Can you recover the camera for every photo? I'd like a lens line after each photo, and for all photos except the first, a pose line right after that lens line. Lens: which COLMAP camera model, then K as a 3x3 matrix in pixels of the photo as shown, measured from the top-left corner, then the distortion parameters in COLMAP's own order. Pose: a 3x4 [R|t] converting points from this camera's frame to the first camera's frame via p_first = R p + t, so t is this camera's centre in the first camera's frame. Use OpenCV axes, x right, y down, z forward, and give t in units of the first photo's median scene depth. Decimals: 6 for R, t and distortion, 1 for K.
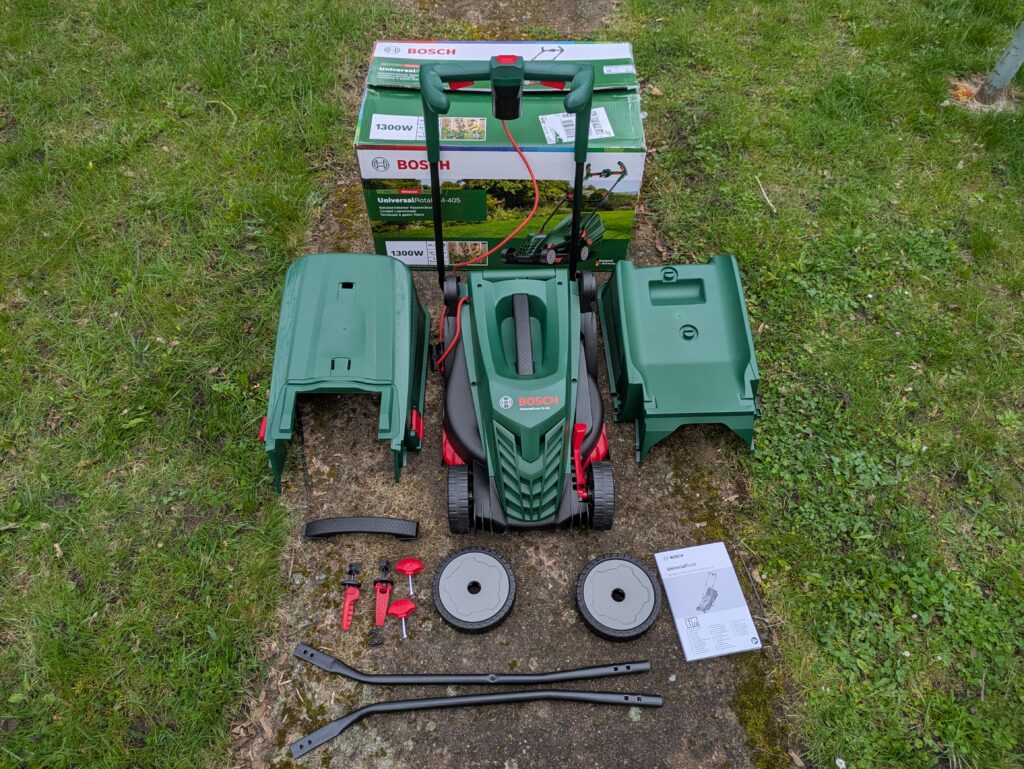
lens RADIAL K [[757.0, 0, 505.9], [0, 757.0, 374.5], [0, 0, 1]] dist [0.043658, -0.039196]
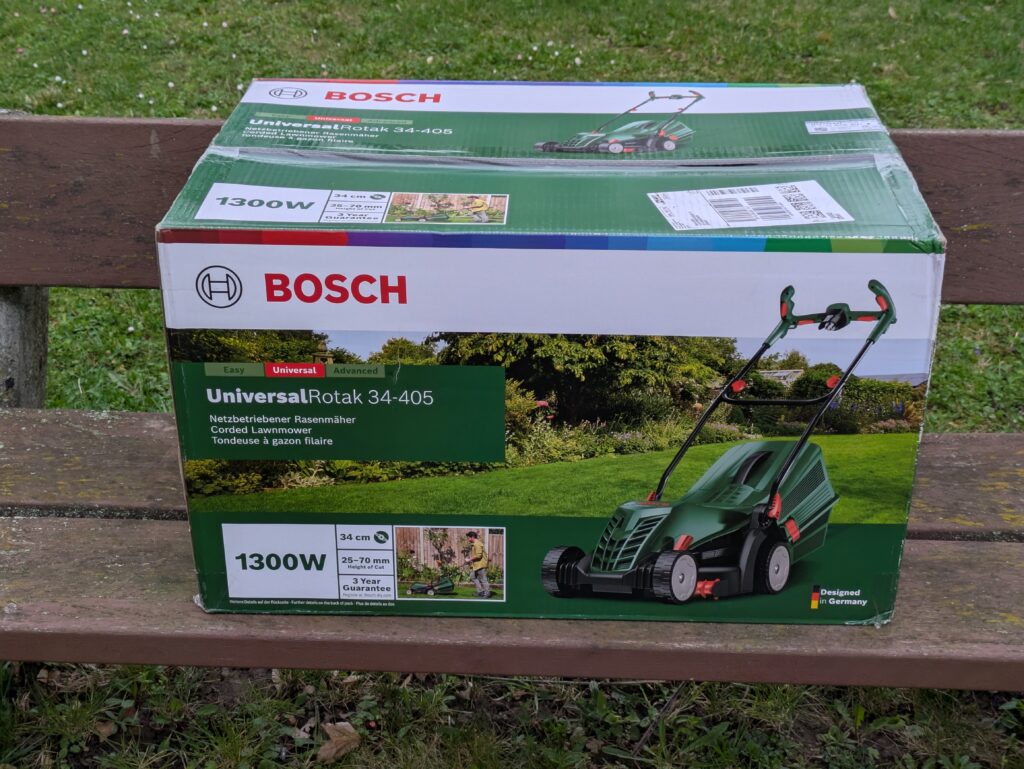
lens RADIAL K [[1559.8, 0, 521.0], [0, 1559.8, 384.5], [0, 0, 1]] dist [0.075280, 0.000000]
pose [[0.999609, 0.012071, -0.025223, 0.000744], [-0.021568, 0.906940, -0.420707, 0.078228], [0.017797, 0.421086, 0.906846, 0.320951]]
